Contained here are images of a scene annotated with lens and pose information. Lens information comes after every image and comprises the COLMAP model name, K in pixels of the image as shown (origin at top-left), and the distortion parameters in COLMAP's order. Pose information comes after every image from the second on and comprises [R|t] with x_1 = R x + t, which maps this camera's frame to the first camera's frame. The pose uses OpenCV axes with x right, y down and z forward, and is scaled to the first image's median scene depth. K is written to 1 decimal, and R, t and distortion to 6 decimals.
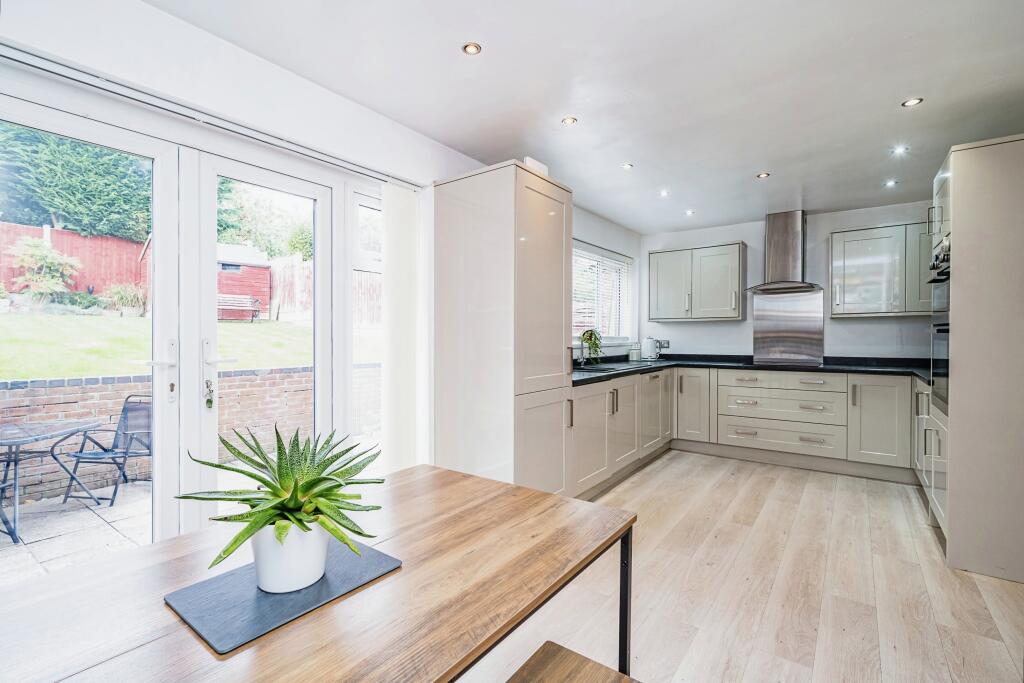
lens RADIAL K [[464.1, 0, 509.2], [0, 464.1, 349.1], [0, 0, 1]] dist [-0.000144, -0.000418]
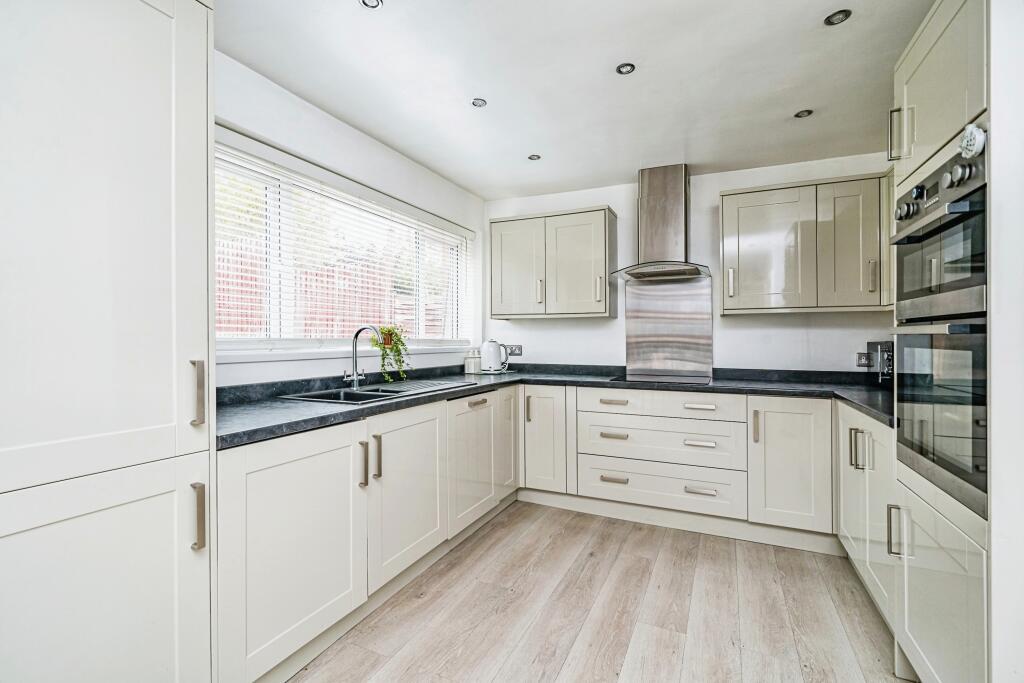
lens RADIAL K [[464.1, 0, 512.8], [0, 464.1, 337.1], [0, 0, 1]] dist [-0.000144, -0.000418]
pose [[0.977886, 0.006498, 0.209040, 0.212279], [0.000257, 0.999479, -0.032270, -0.008515], [-0.209141, 0.031610, 0.977375, 0.343240]]
